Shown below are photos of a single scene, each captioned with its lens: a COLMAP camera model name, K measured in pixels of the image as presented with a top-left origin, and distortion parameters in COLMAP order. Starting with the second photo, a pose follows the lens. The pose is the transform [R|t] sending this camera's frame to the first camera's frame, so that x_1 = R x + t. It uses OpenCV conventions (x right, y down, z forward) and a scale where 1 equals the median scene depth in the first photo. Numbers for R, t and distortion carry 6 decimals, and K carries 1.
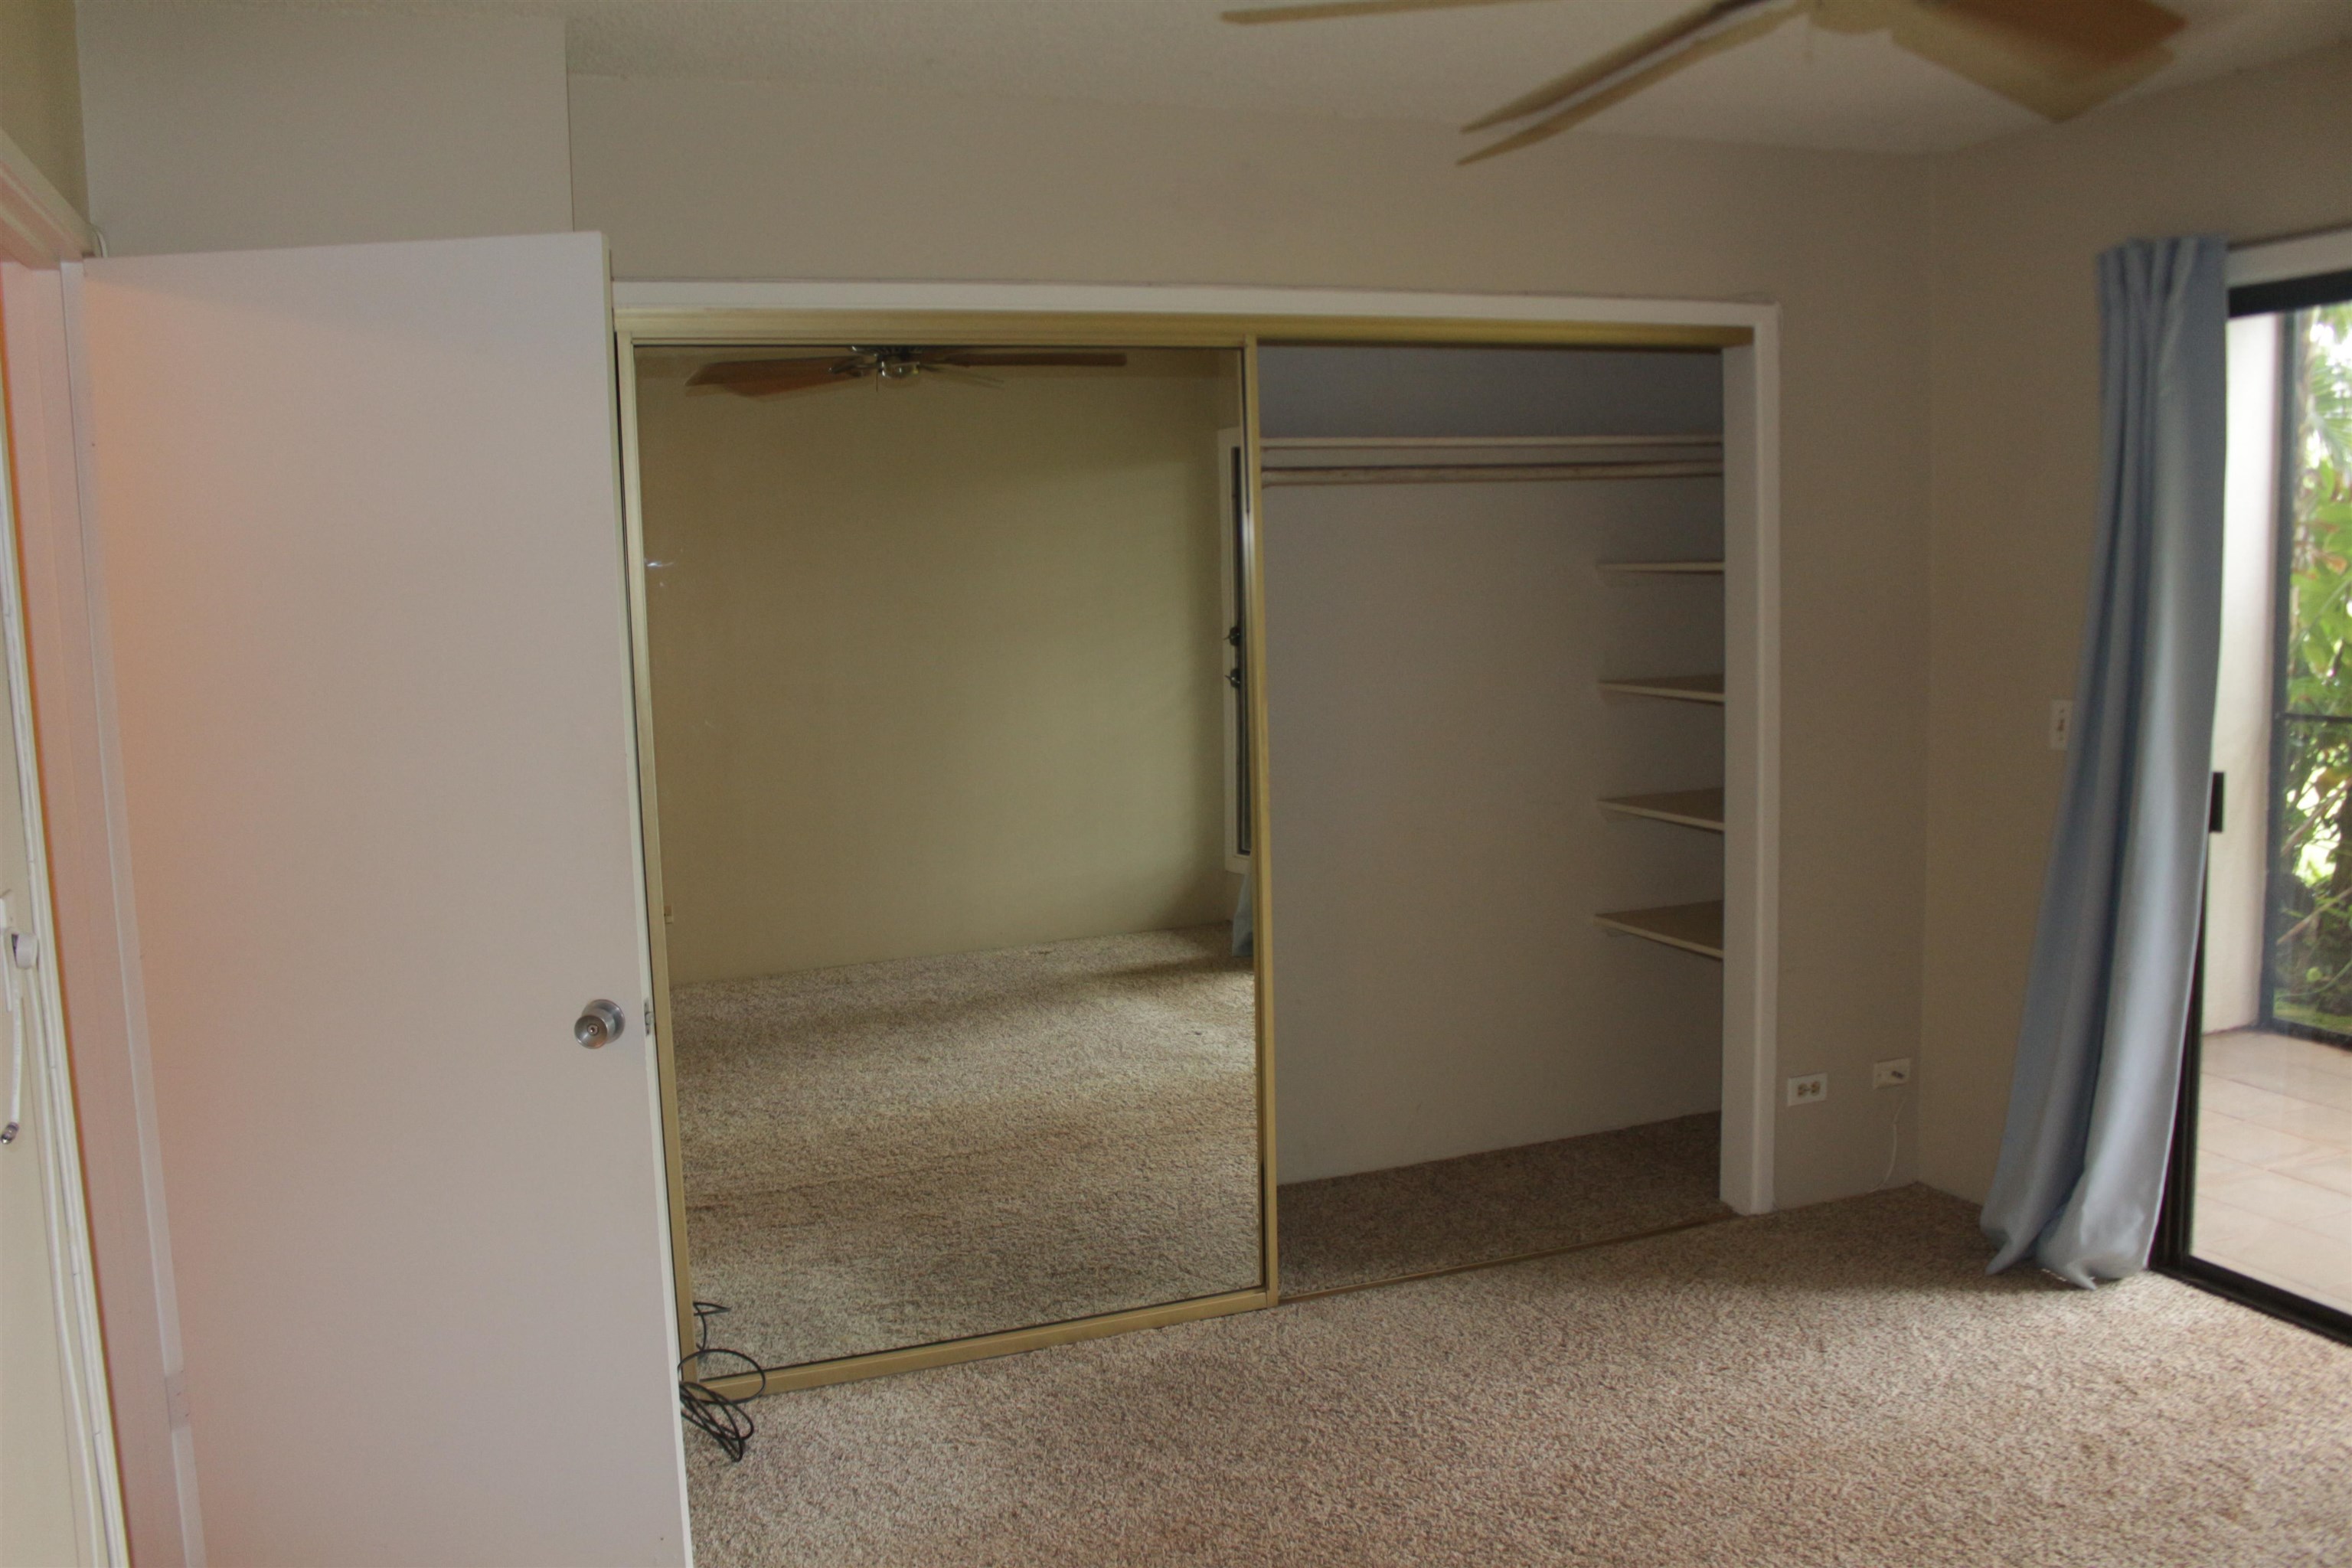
lens RADIAL K [[1980.6, 0, 1104.6], [0, 1980.6, 771.5], [0, 0, 1]] dist [-0.140460, 0.099128]
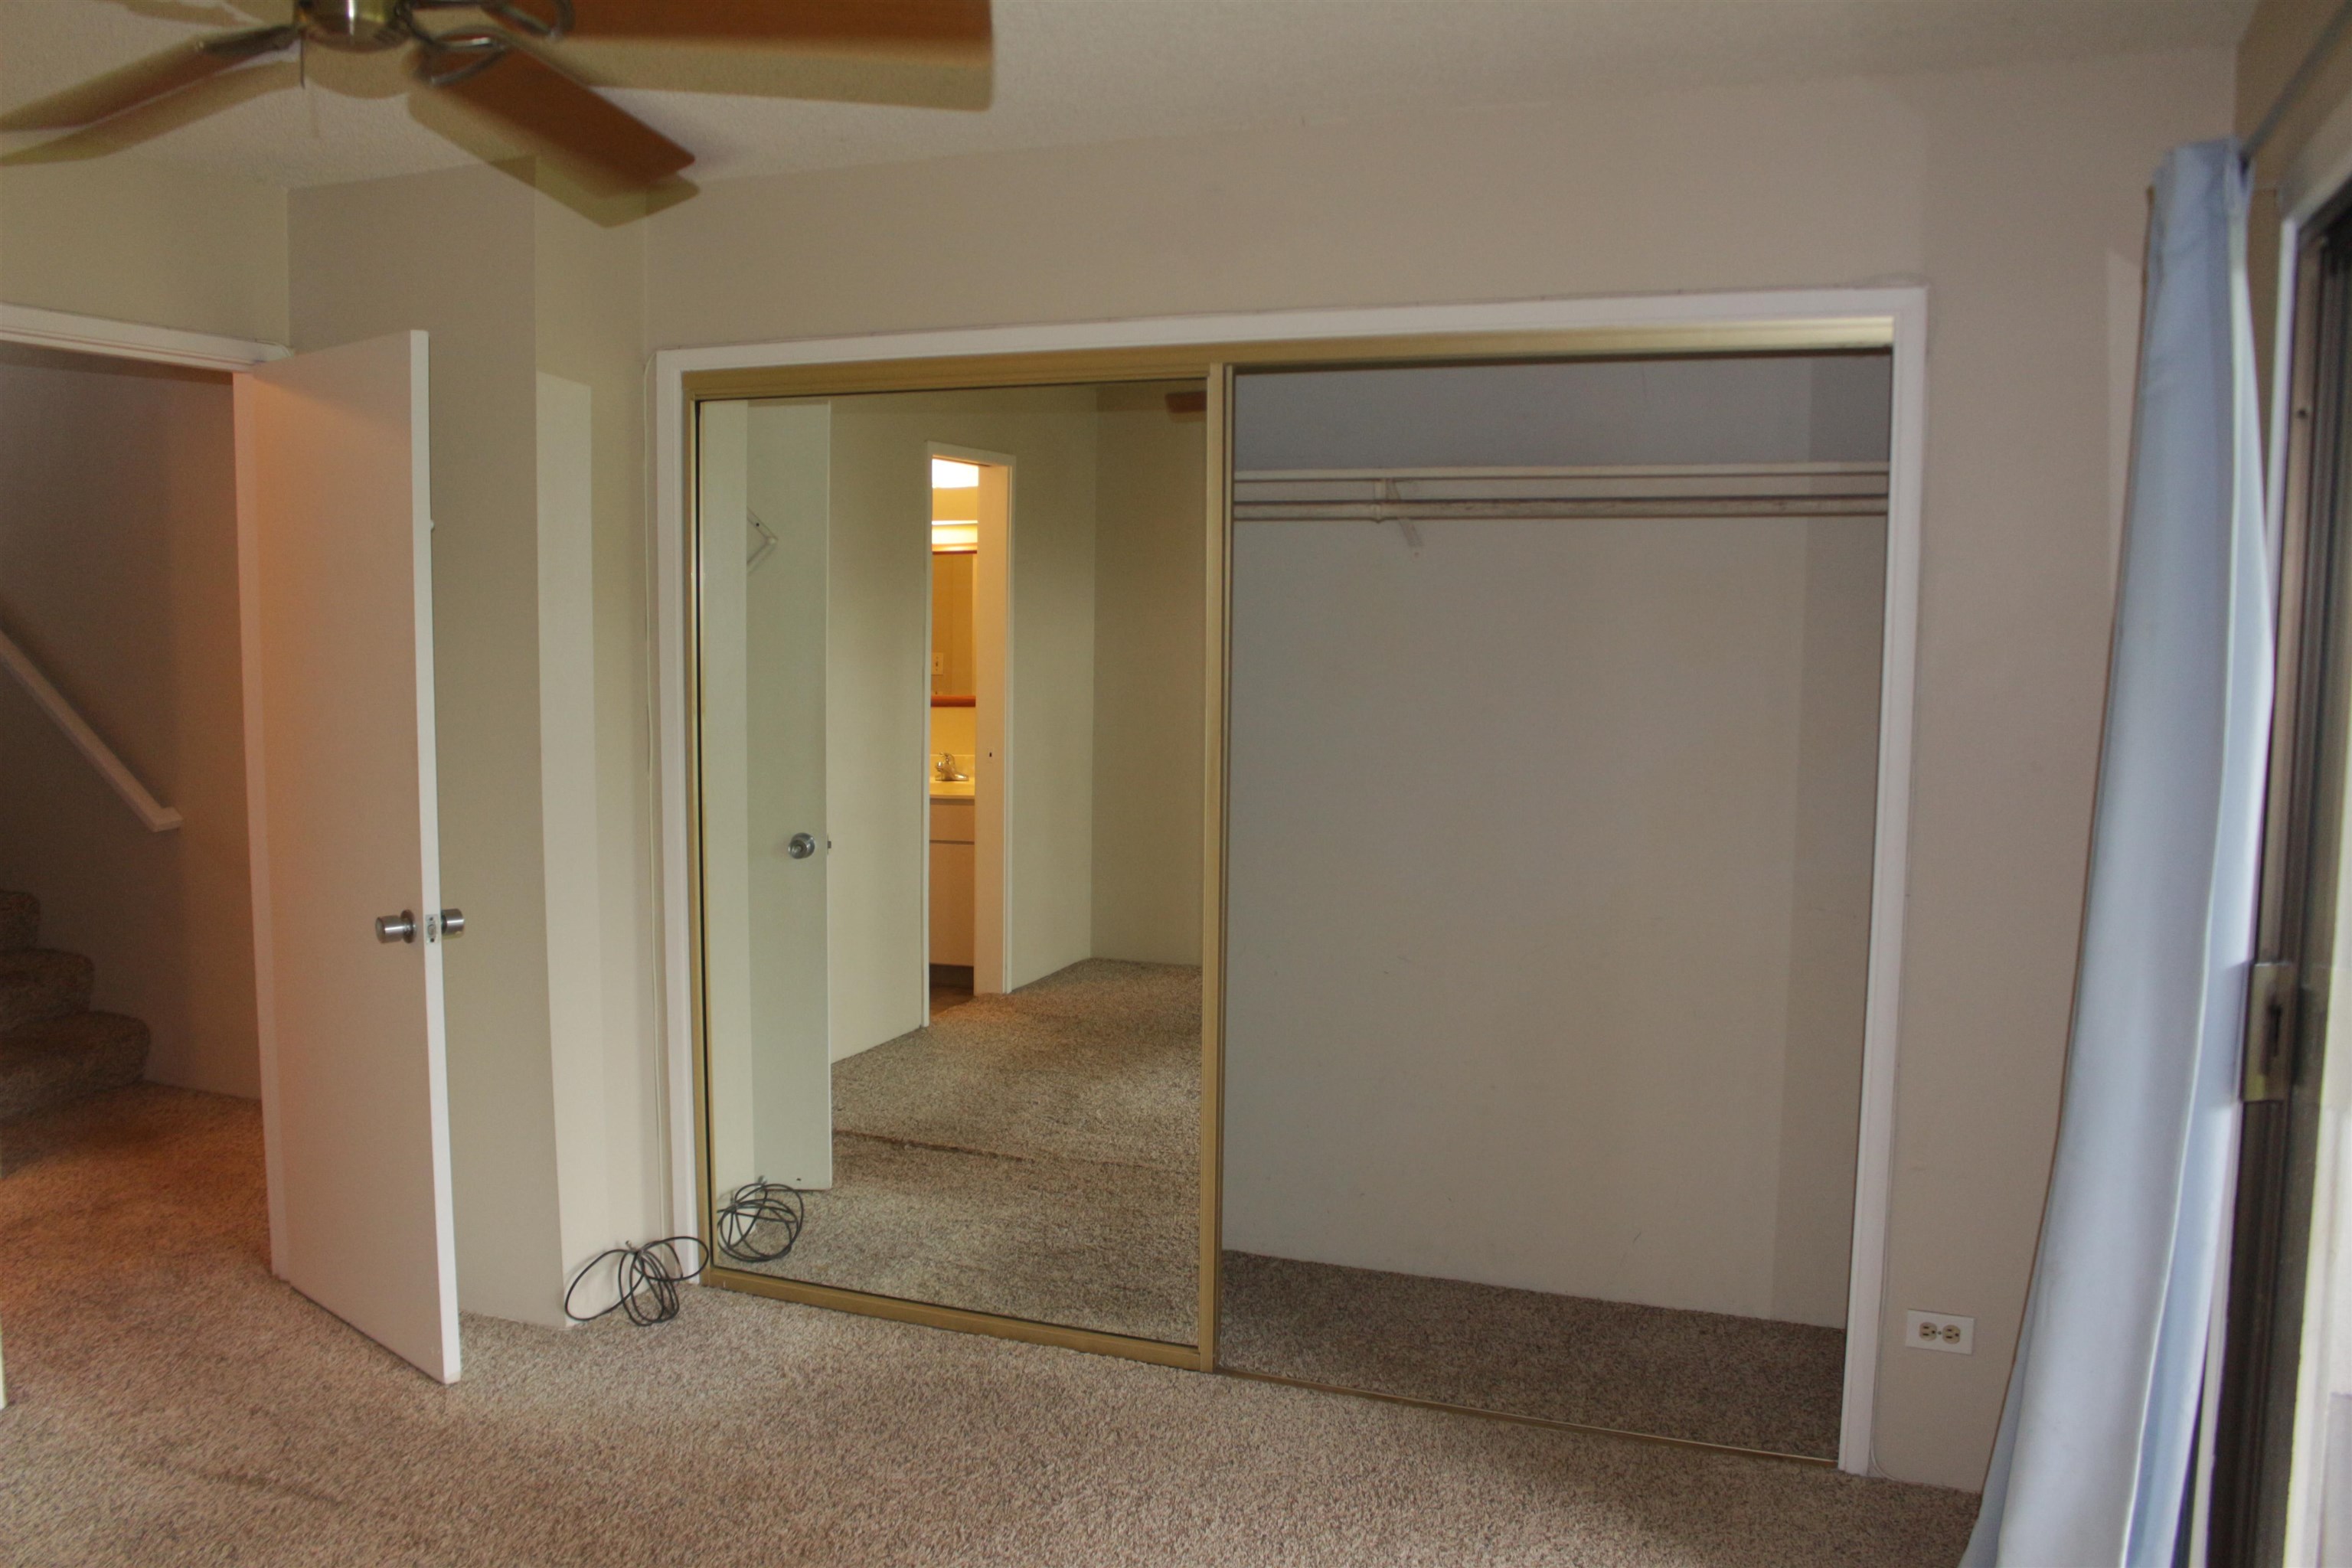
lens RADIAL K [[1980.6, 0, 1169.8], [0, 1980.6, 782.2], [0, 0, 1]] dist [-0.140460, 0.099128]
pose [[0.732048, 0.105385, -0.673052, 0.638221], [-0.103667, 0.993689, 0.042835, -0.050186], [0.673319, 0.038416, 0.738353, 0.246807]]
